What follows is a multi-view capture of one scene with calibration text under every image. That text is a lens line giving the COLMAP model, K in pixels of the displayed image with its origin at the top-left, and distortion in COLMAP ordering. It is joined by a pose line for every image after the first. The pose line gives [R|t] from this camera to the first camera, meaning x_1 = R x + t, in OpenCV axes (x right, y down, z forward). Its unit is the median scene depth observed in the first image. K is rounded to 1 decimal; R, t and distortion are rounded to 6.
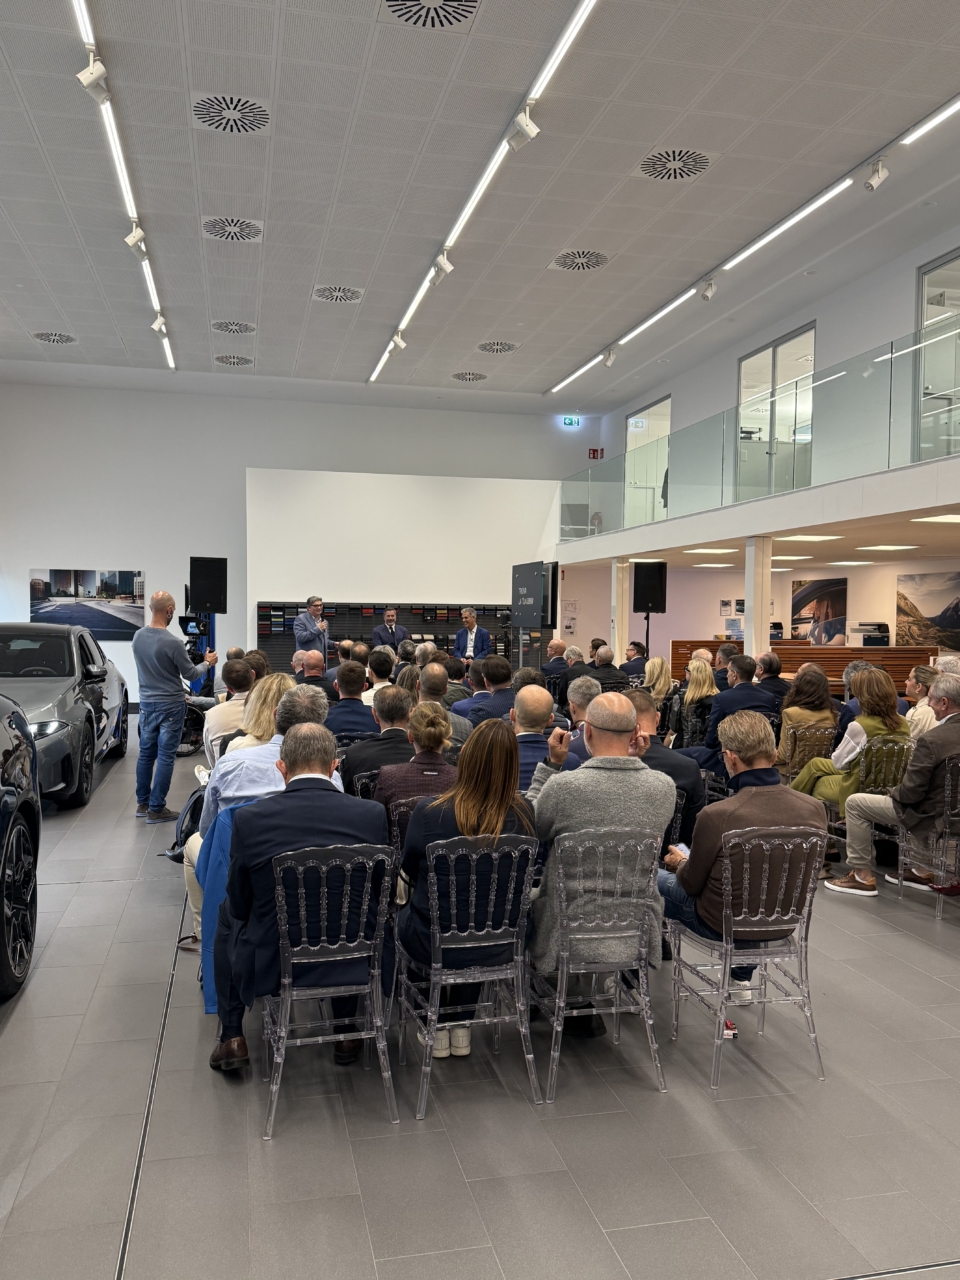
lens RADIAL K [[1013.4, 0, 481.4], [0, 1013.4, 639.5], [0, 0, 1]] dist [0.032620, 0.001089]
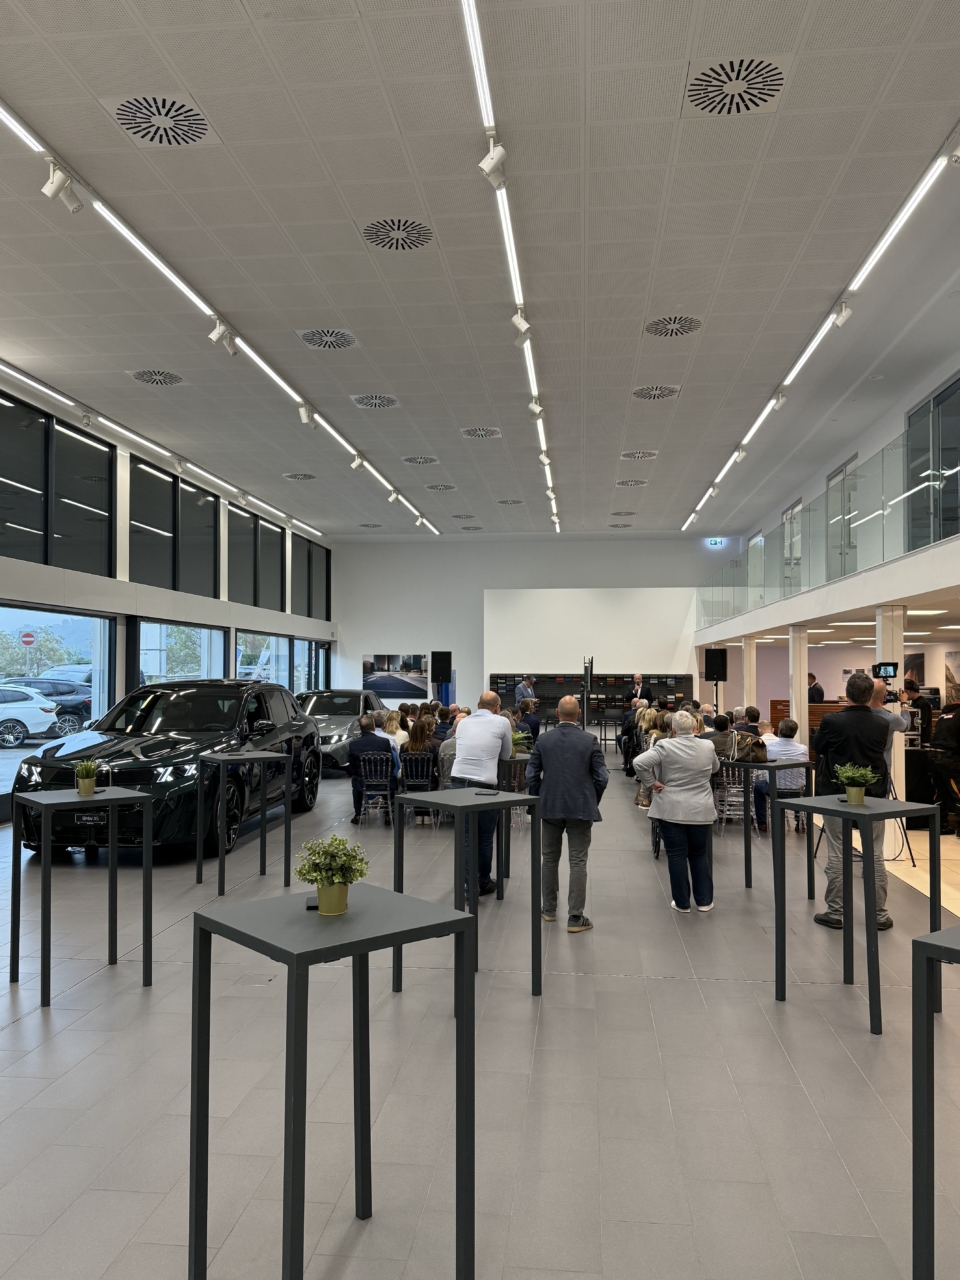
lens RADIAL K [[1059.6, 0, 475.8], [0, 1059.6, 639.5], [0, 0, 1]] dist [0.015656, 0.000961]
pose [[0.931768, -0.016253, -0.362690, 0.348076], [-0.004984, 0.998331, -0.057542, 0.004090], [0.363019, 0.055423, 0.930132, -0.528146]]
